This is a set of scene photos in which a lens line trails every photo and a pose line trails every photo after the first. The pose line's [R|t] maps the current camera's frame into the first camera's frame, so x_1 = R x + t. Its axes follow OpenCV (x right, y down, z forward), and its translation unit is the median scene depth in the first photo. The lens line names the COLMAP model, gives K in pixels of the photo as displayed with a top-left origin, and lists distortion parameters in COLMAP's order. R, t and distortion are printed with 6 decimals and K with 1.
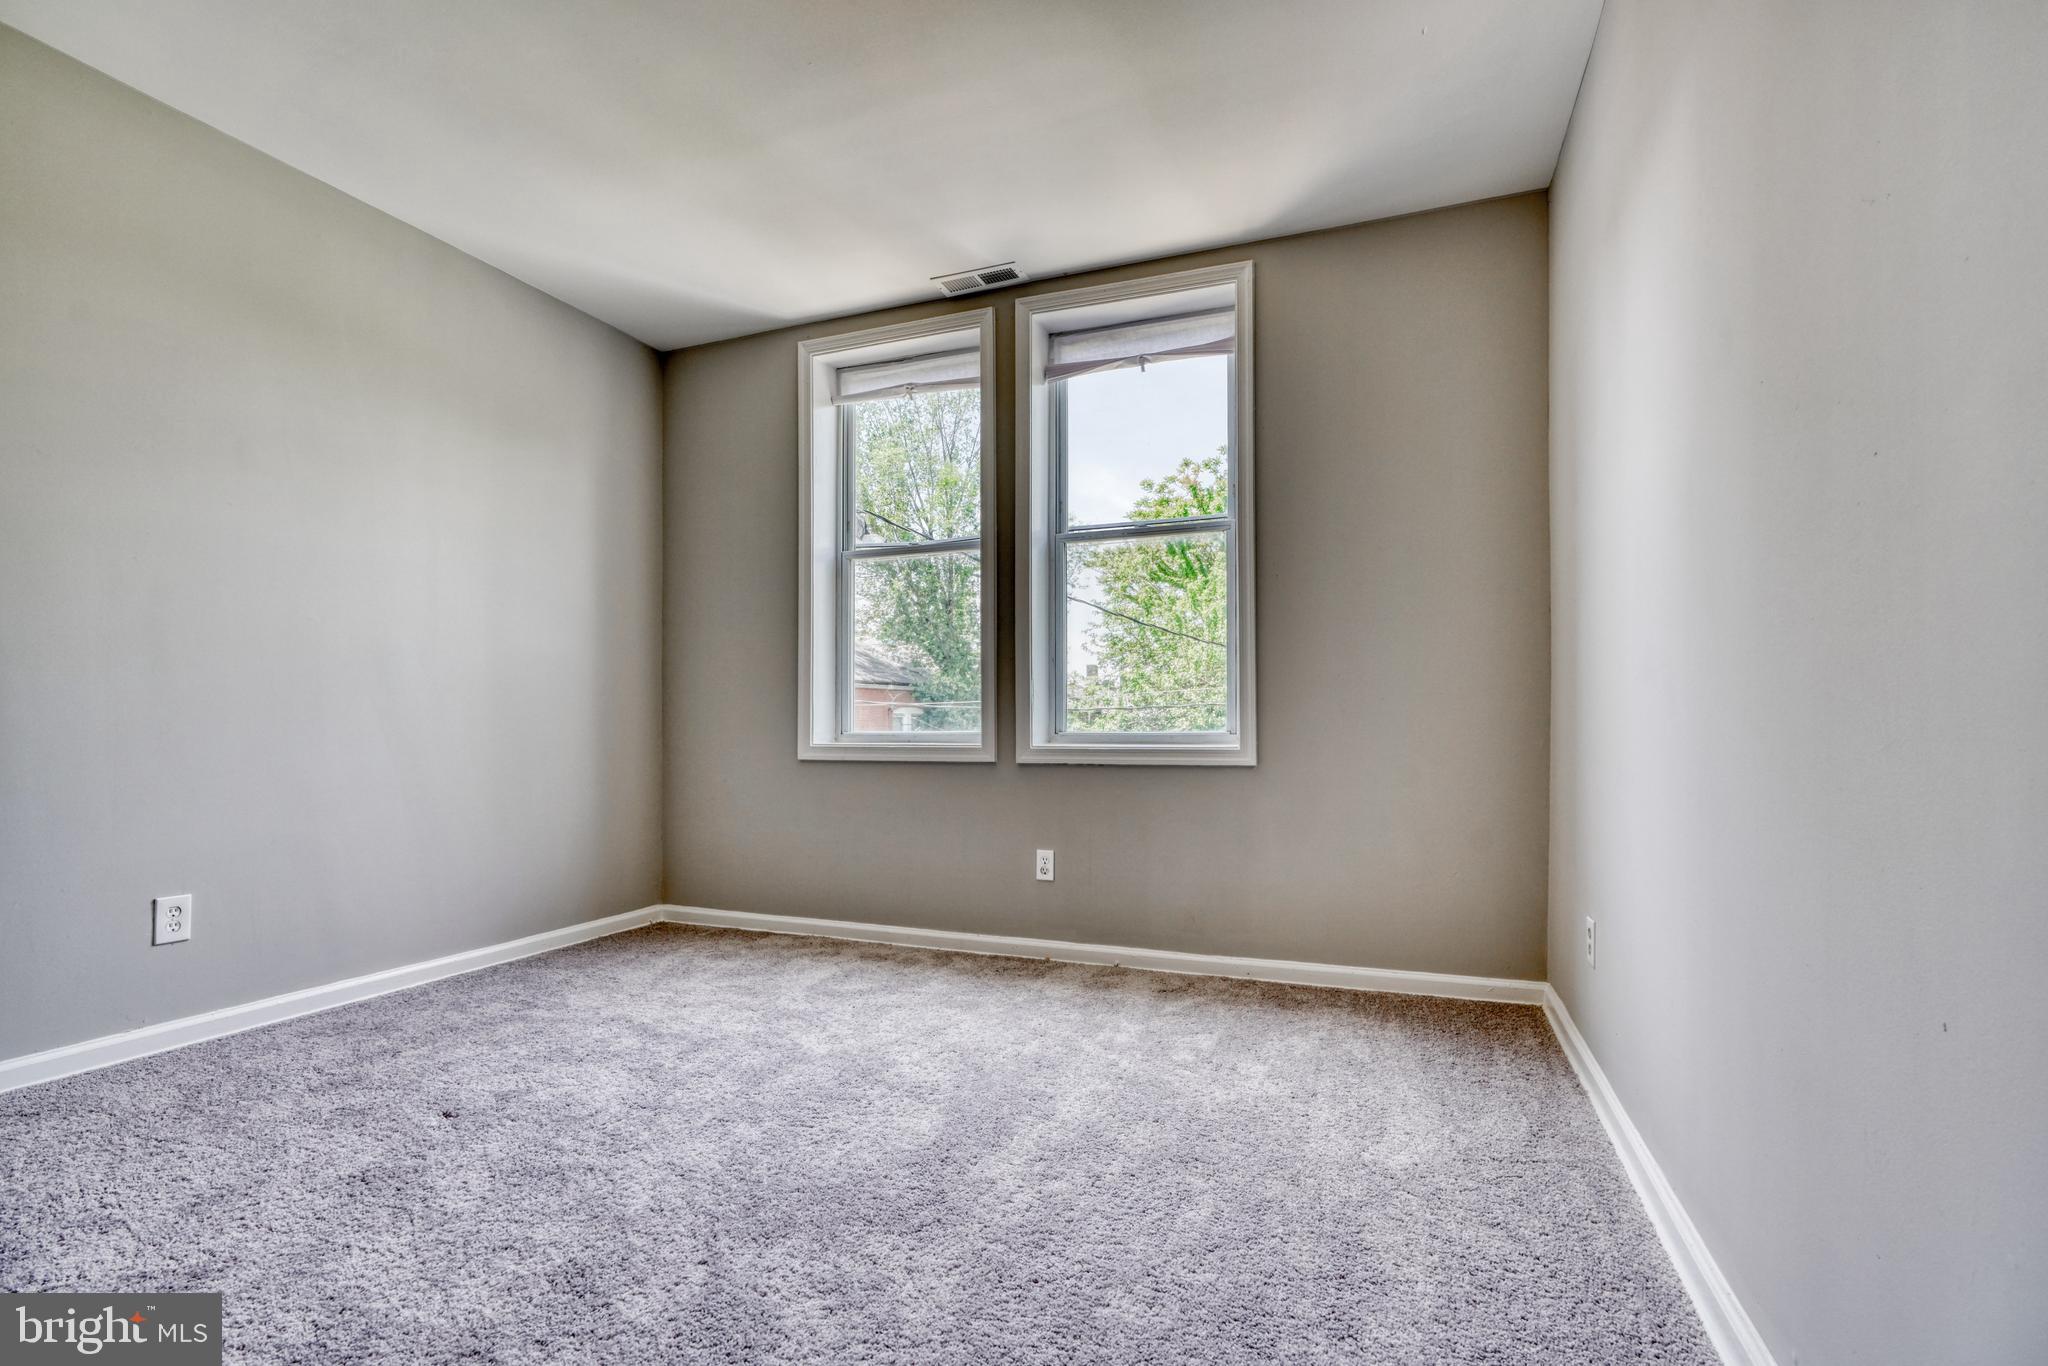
lens RADIAL K [[956.3, 0, 1022.8], [0, 956.3, 717.2], [0, 0, 1]] dist [0.002047, 0.000213]
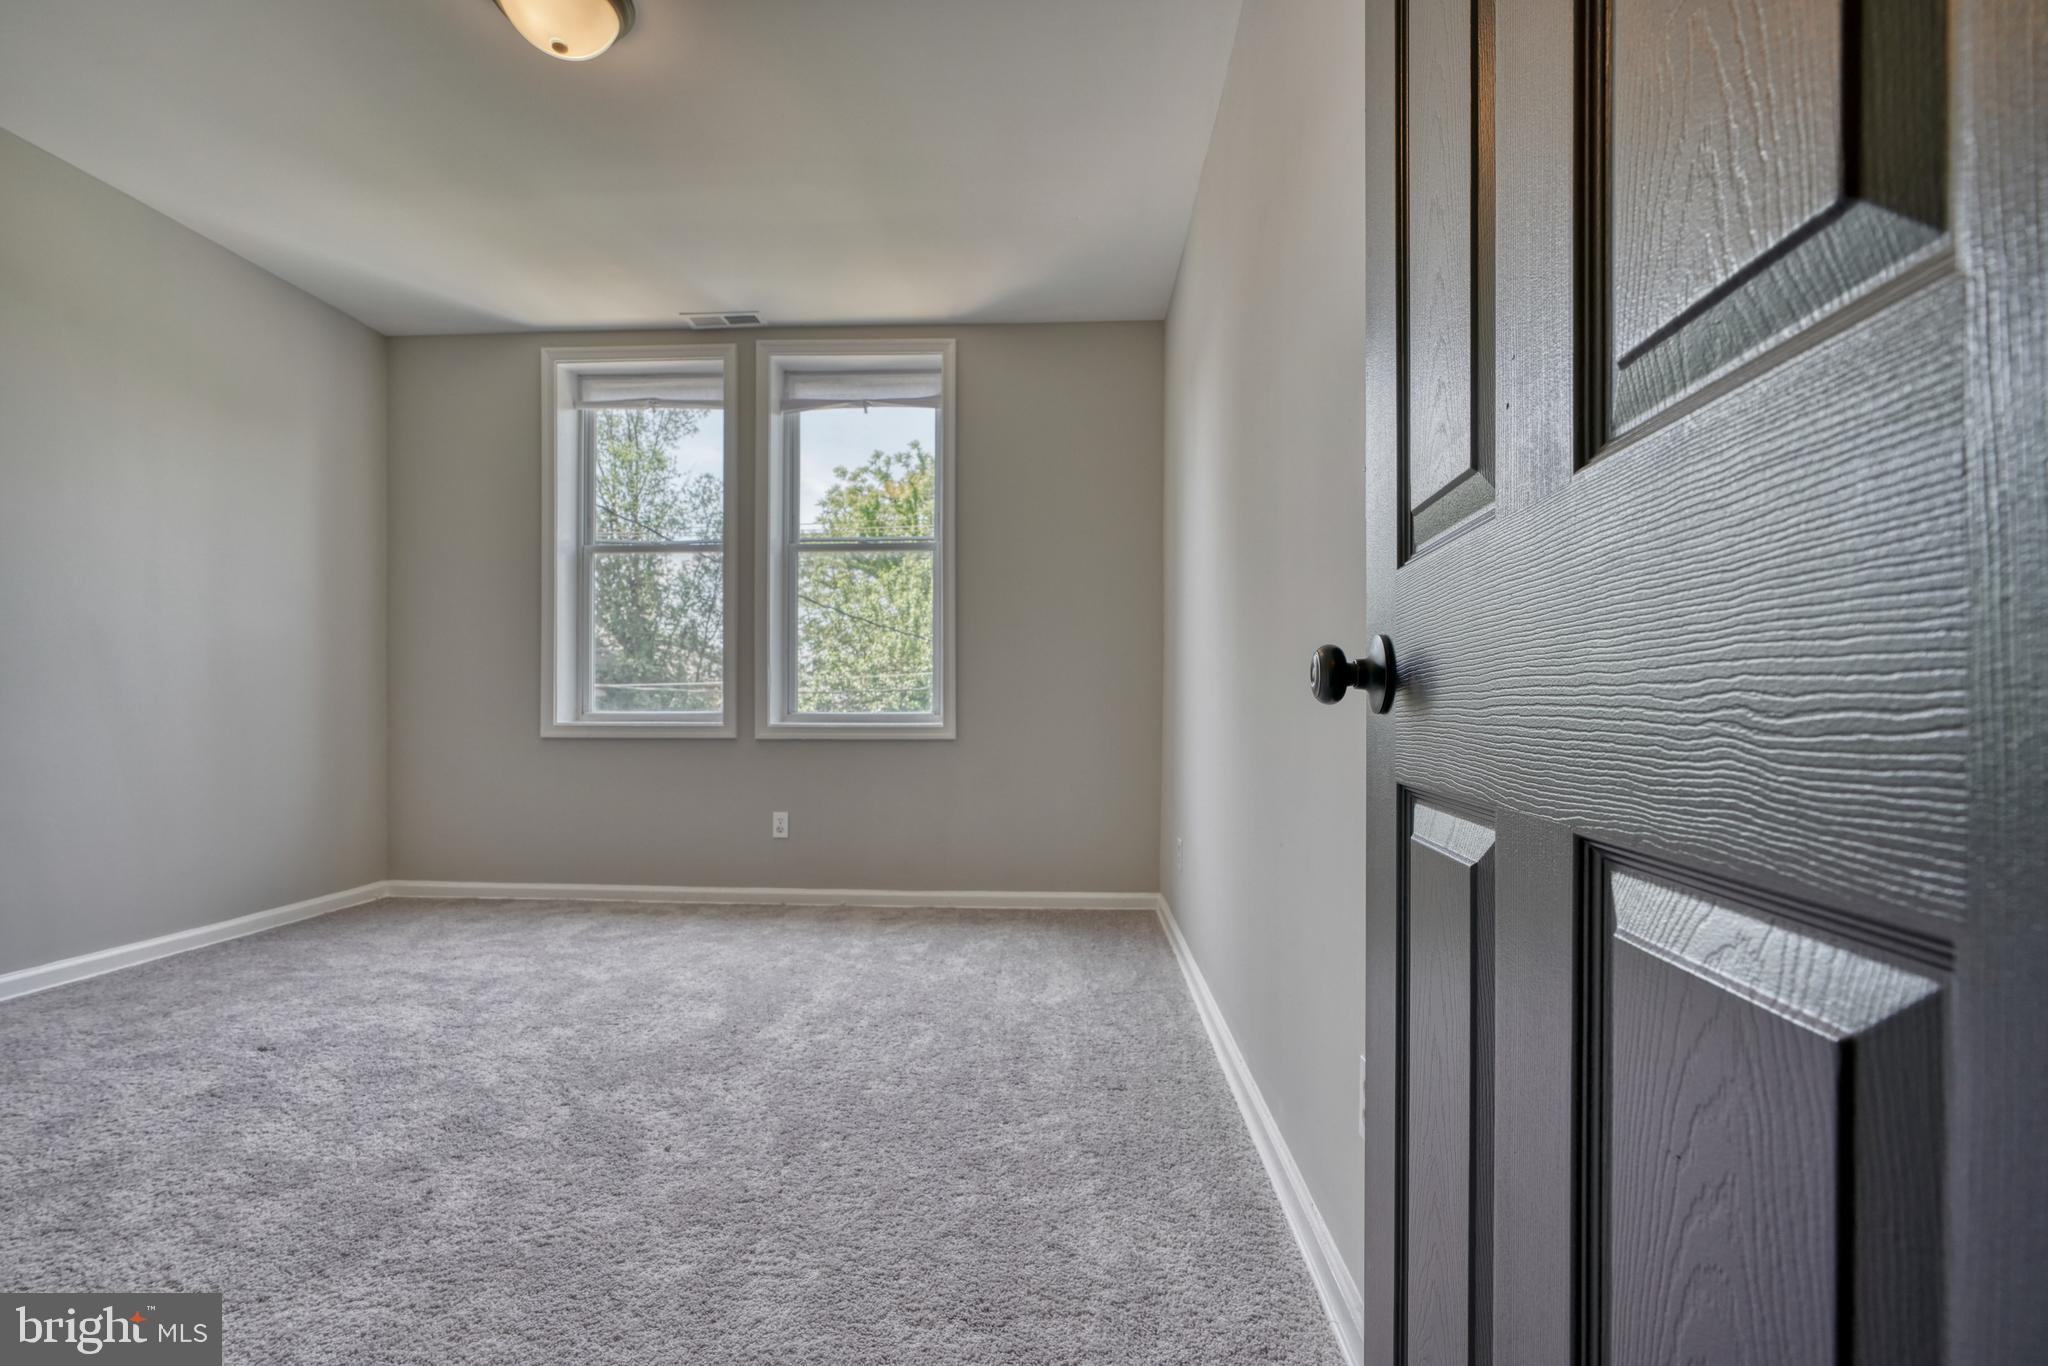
lens RADIAL K [[948.2, 0, 1030.5], [0, 948.2, 702.6], [0, 0, 1]] dist [-0.018568, 0.011252]
pose [[0.945394, 0.005440, 0.325884, -0.085658], [-0.006013, 0.999982, 0.000750, 0.001611], [-0.325874, -0.002669, 0.945409, -0.260590]]
